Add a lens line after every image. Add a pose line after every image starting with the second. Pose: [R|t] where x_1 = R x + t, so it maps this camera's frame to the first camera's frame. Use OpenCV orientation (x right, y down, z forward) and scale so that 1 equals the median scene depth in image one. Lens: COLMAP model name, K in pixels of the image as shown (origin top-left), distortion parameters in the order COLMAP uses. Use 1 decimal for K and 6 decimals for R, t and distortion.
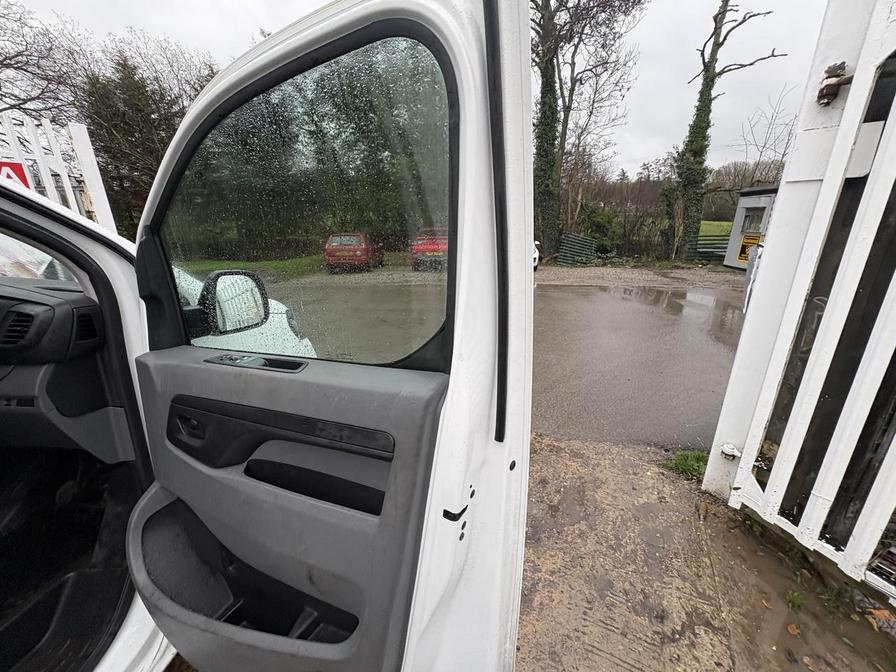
lens RADIAL K [[355.2, 0, 451.1], [0, 355.2, 337.9], [0, 0, 1]] dist [-0.000483, -0.000378]
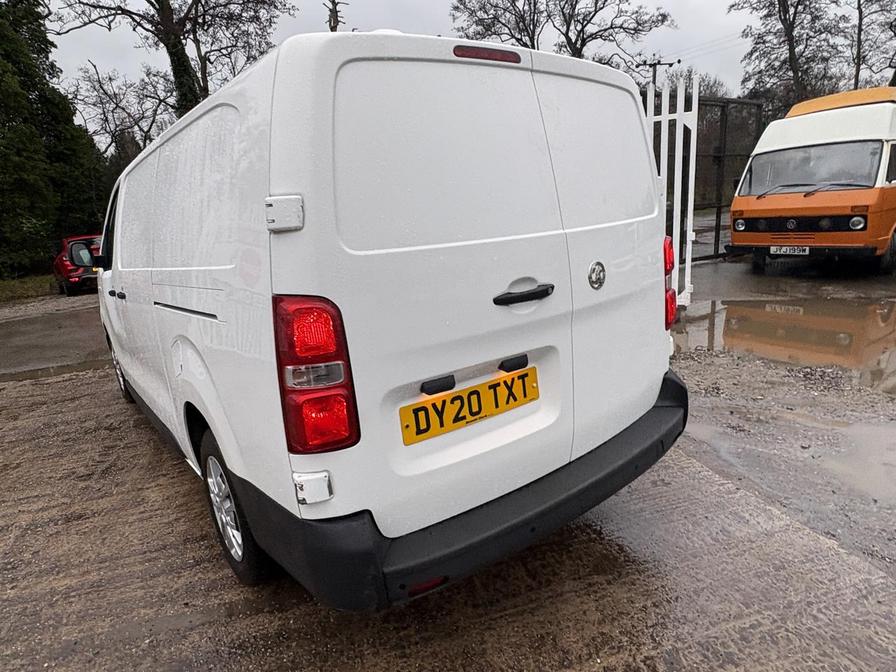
lens RADIAL K [[525.7, 0, 449.0], [0, 525.7, 340.5], [0, 0, 1]] dist [0.000867, -0.000259]
pose [[0.713025, -0.225237, 0.663976, -0.262225], [0.284124, 0.958578, 0.020060, 0.086132], [-0.640991, 0.174348, 0.747485, -0.252172]]
